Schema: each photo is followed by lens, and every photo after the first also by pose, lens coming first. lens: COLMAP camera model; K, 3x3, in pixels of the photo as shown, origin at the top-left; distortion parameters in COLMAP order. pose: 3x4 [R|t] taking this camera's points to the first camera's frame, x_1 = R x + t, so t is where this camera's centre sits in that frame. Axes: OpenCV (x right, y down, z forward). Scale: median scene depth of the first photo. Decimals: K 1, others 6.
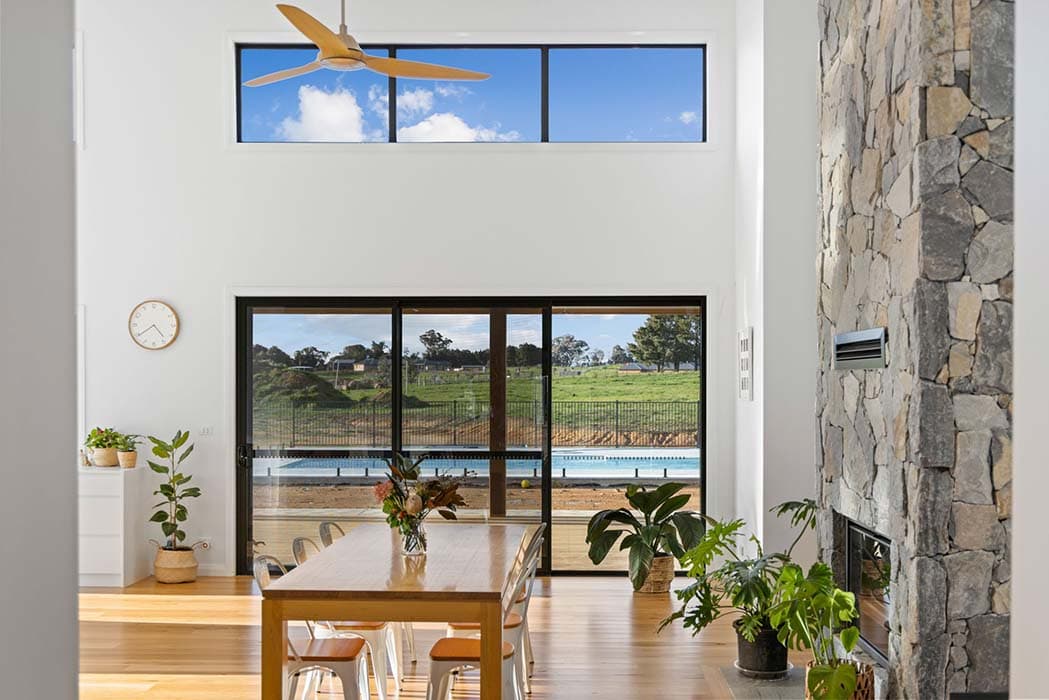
lens RADIAL K [[1500.4, 0, 524.1], [0, 1500.4, 349.0], [0, 0, 1]] dist [-0.001784, 0.000000]
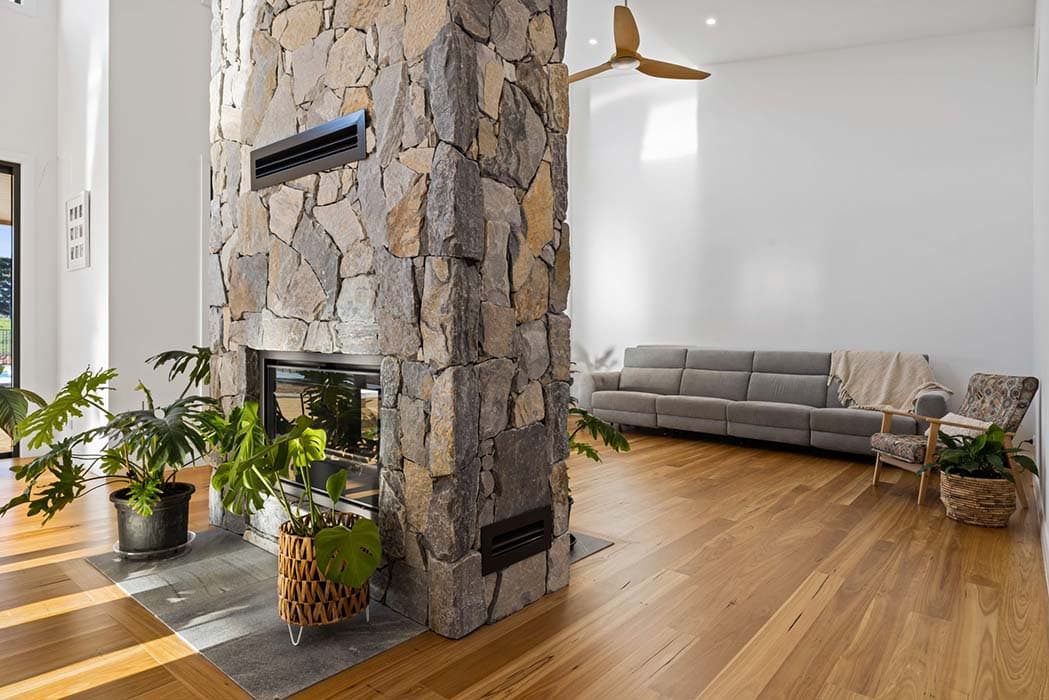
lens RADIAL K [[600.4, 0, 526.4], [0, 600.4, 348.2], [0, 0, 1]] dist [0.005342, -0.001834]
pose [[0.625565, 0.004778, 0.780157, 0.036105], [0.003567, 0.999953, -0.008984, 0.131423], [-0.780164, 0.008403, 0.625519, 0.766625]]
